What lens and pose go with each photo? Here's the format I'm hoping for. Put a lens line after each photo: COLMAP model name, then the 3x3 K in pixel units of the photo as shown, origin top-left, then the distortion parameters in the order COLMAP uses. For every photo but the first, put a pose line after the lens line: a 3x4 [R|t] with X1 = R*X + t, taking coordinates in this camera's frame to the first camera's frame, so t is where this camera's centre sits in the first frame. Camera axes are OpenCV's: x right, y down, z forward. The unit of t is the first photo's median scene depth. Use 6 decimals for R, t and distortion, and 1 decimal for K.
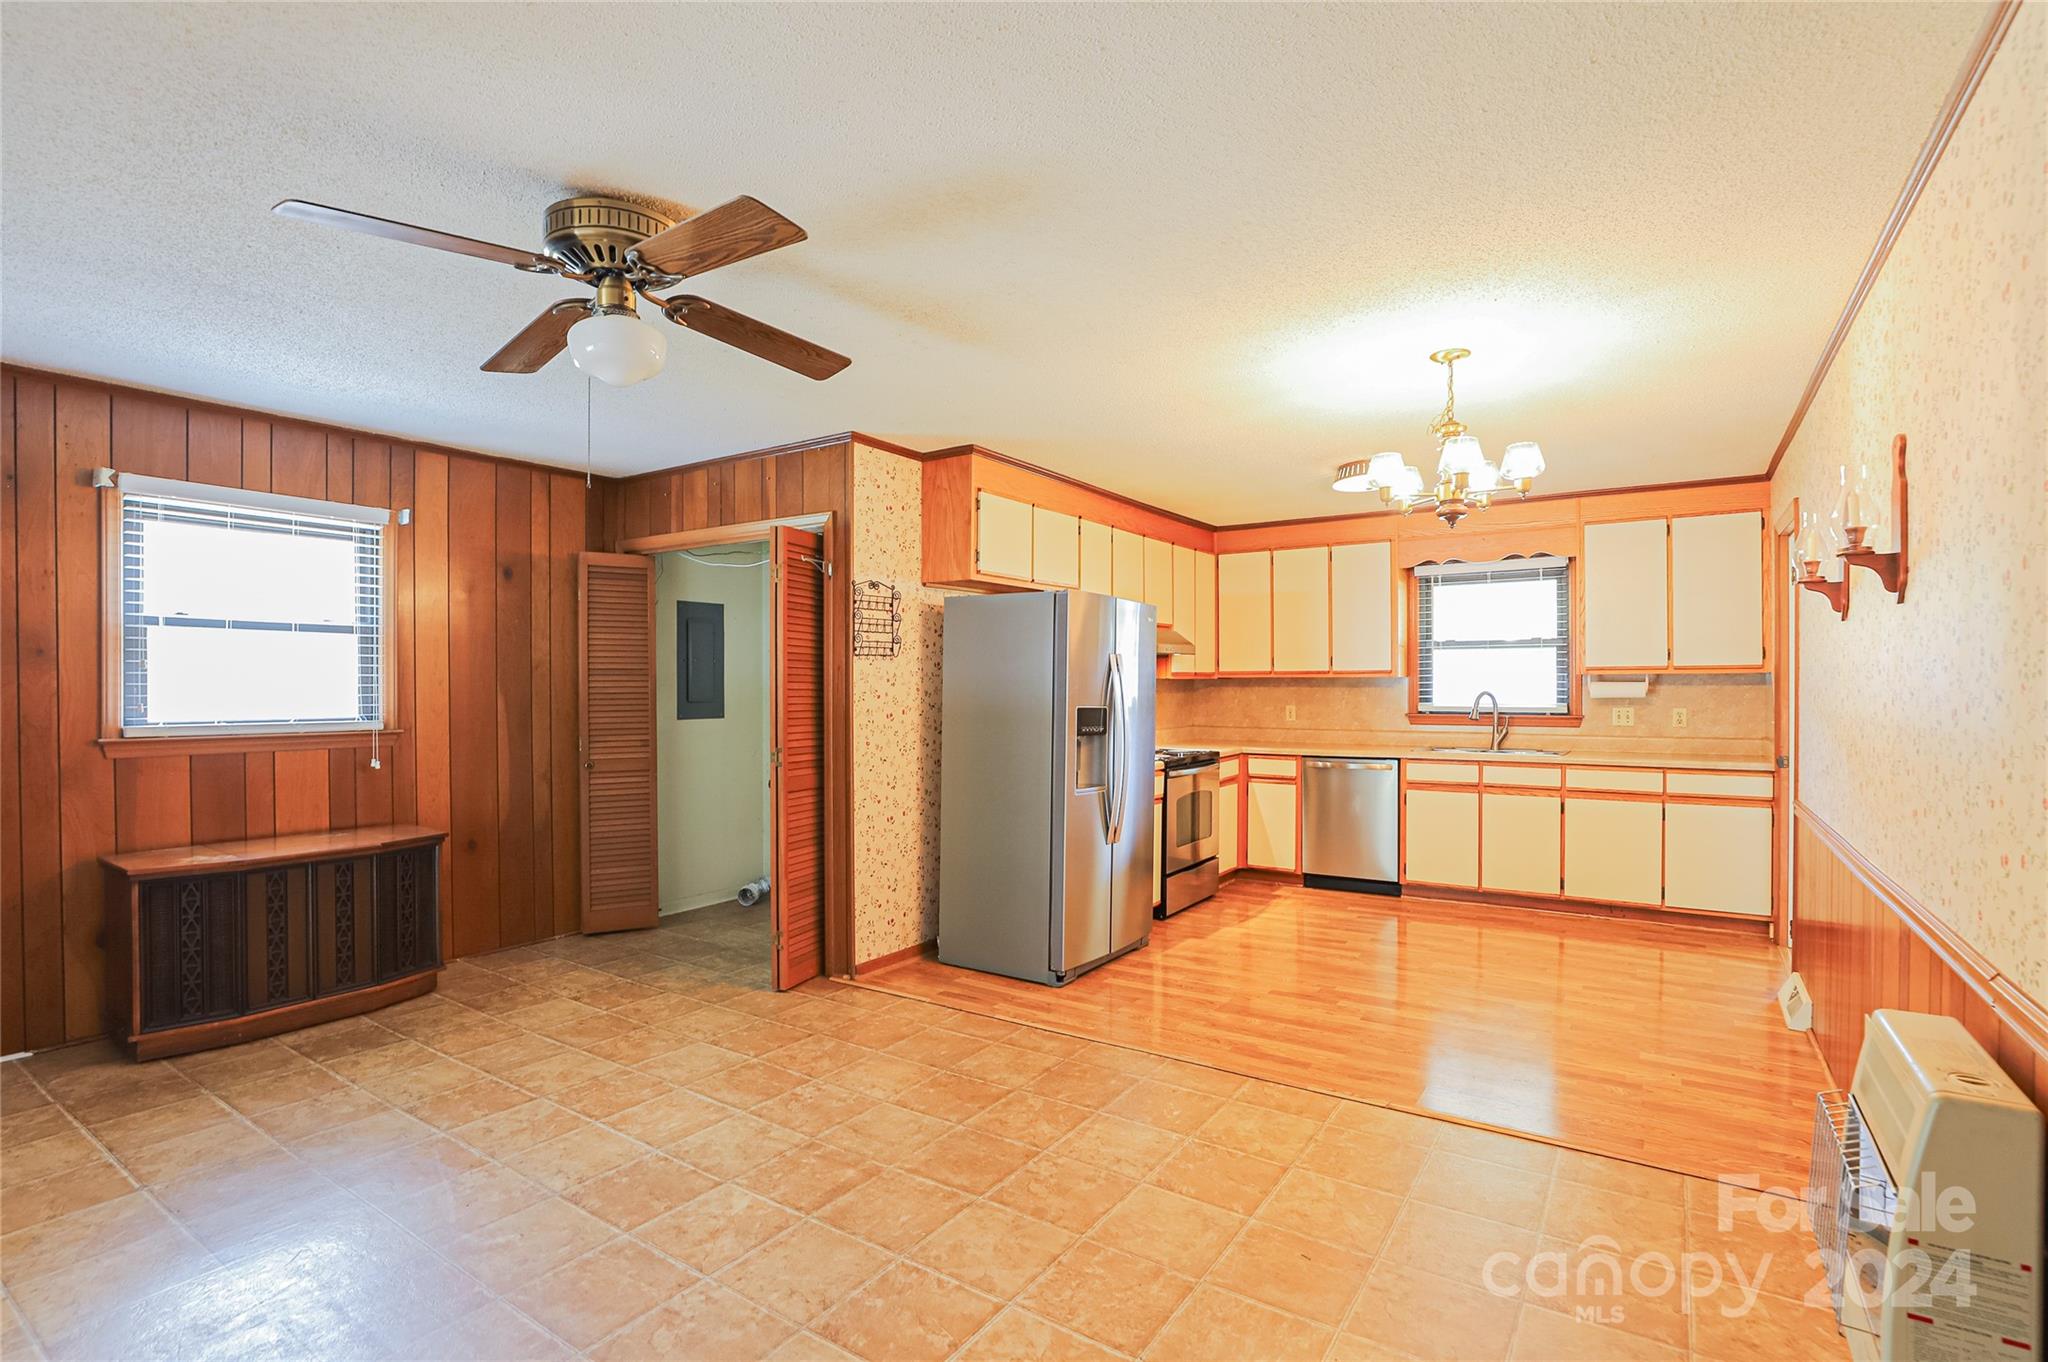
lens RADIAL K [[957.0, 0, 1028.7], [0, 957.0, 689.5], [0, 0, 1]] dist [-0.021889, 0.000618]
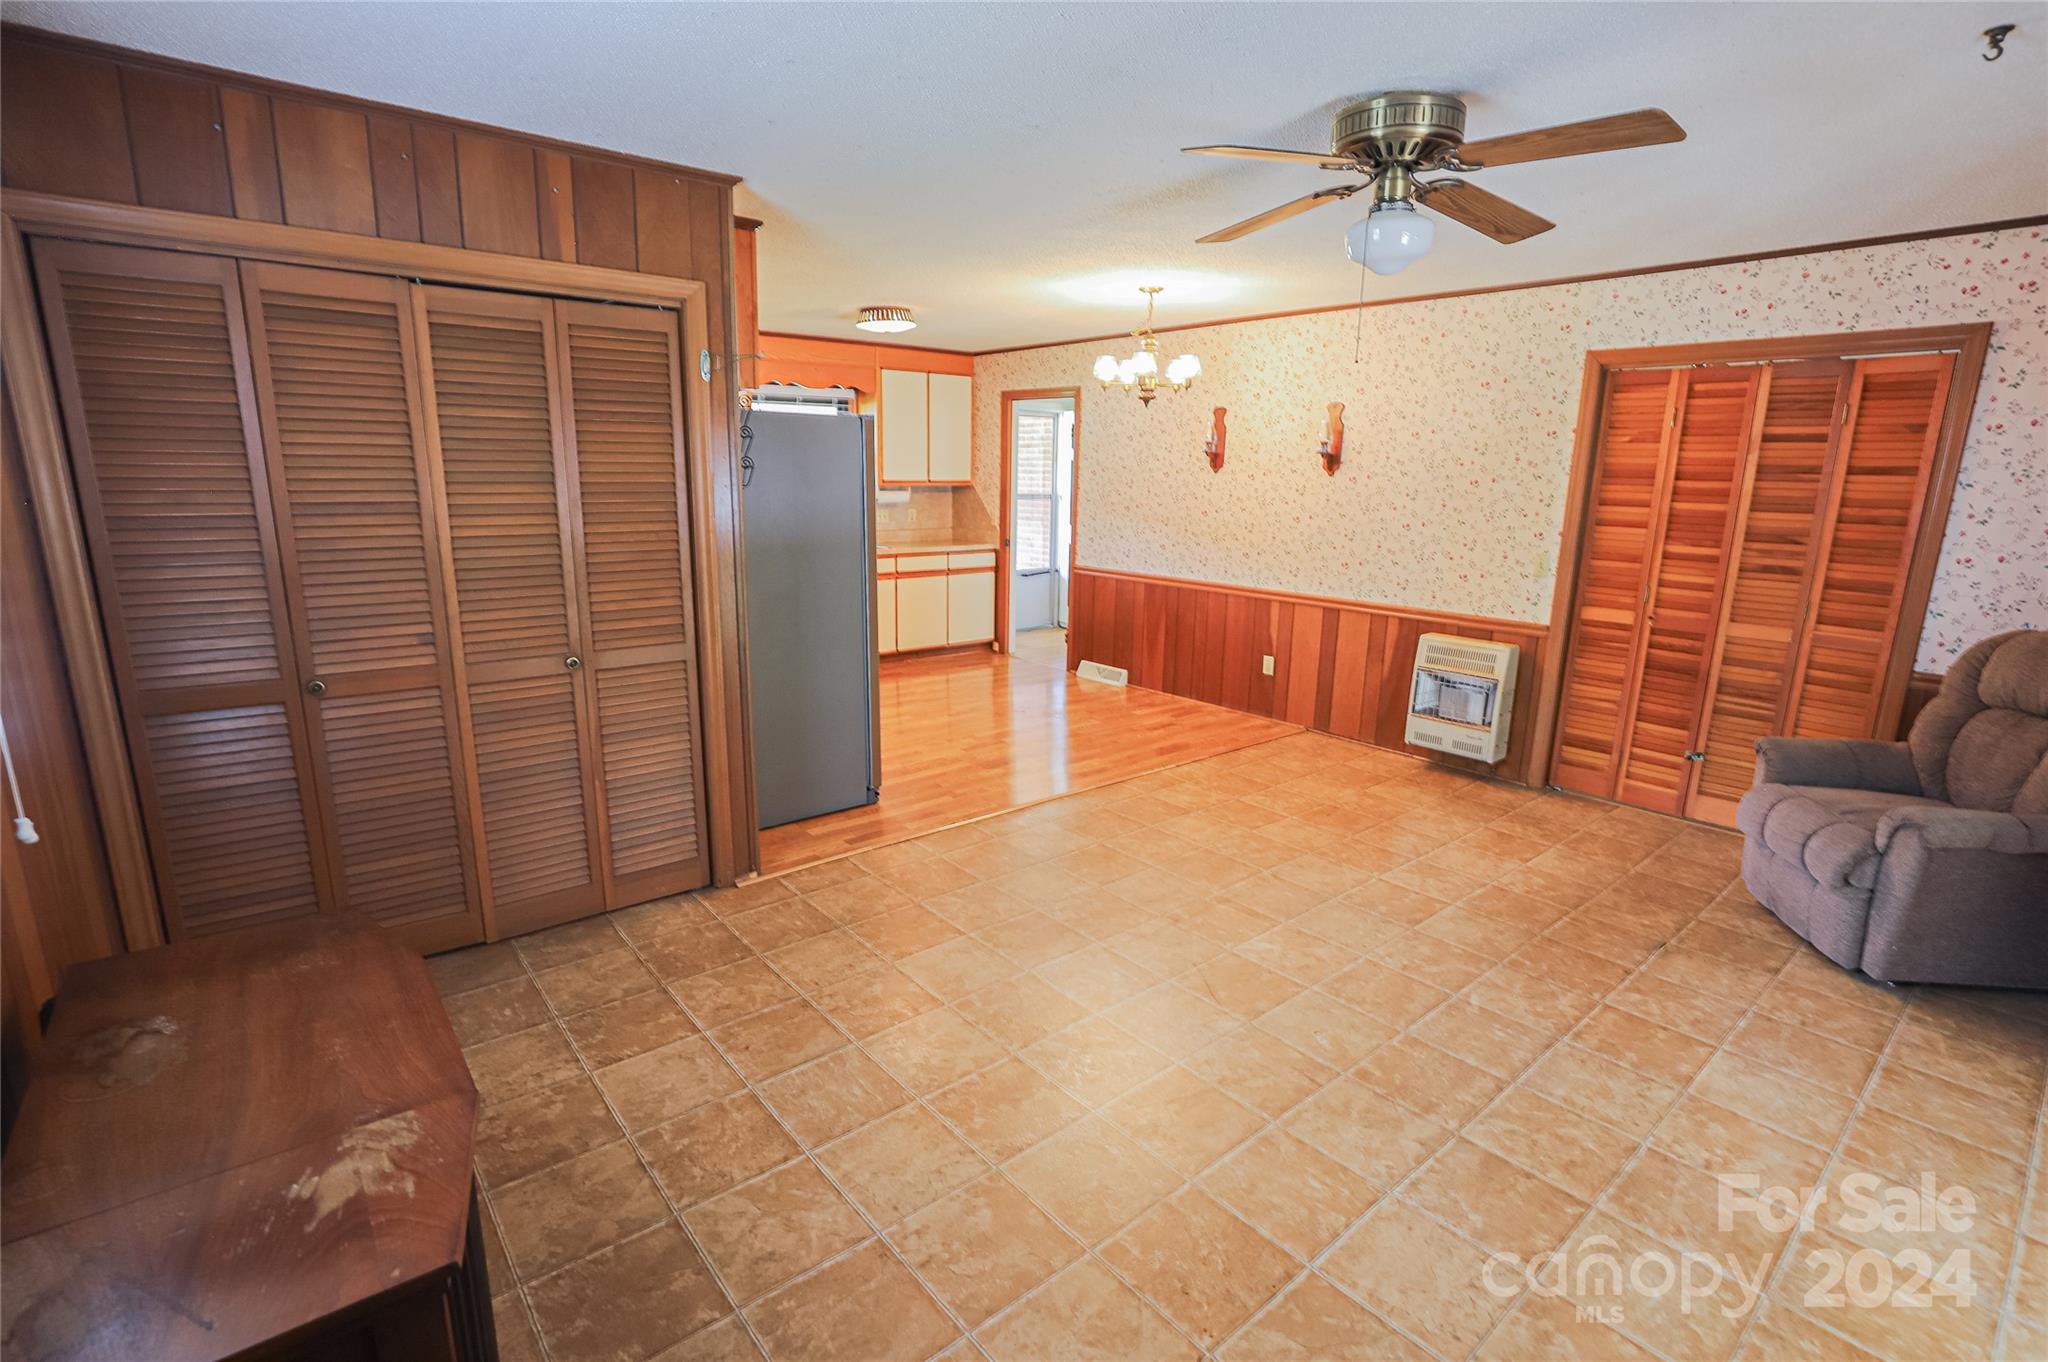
lens RADIAL K [[935.1, 0, 1017.7], [0, 935.1, 684.1], [0, 0, 1]] dist [-0.026441, 0.001089]
pose [[0.289997, -0.206404, 0.934505, -0.699105], [-0.015710, 0.975308, 0.220291, -0.039611], [-0.956899, -0.078565, 0.279593, 0.456428]]
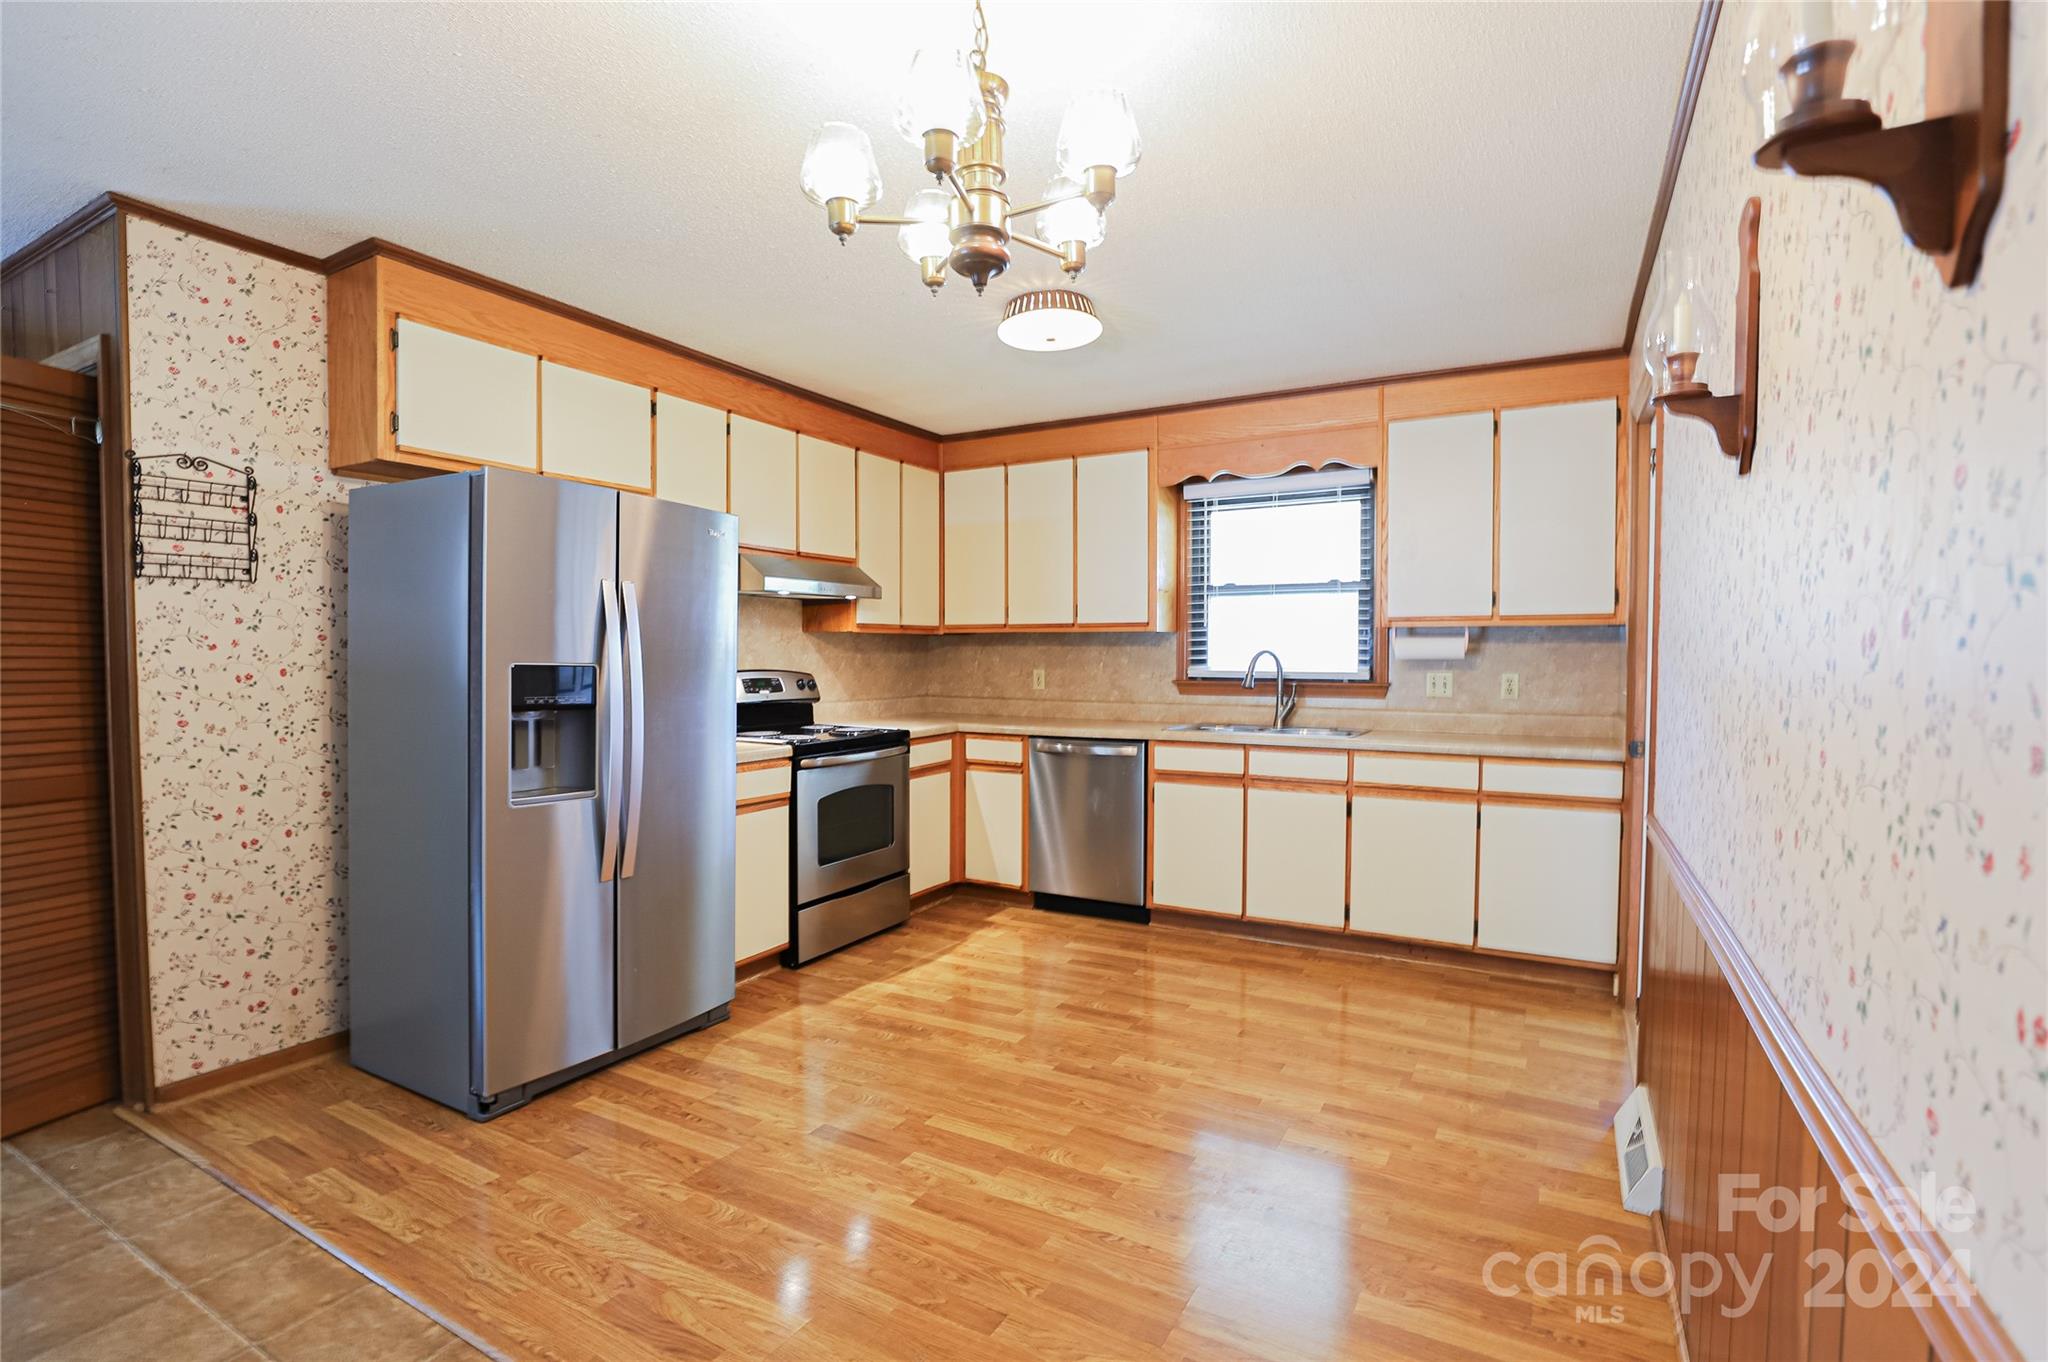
lens RADIAL K [[935.1, 0, 1017.7], [0, 935.1, 684.1], [0, 0, 1]] dist [-0.026441, 0.001089]
pose [[0.997648, 0.002342, 0.068507, 0.267001], [-0.004160, 0.999643, 0.026401, 0.011459], [-0.068421, -0.026624, 0.997301, 0.317495]]
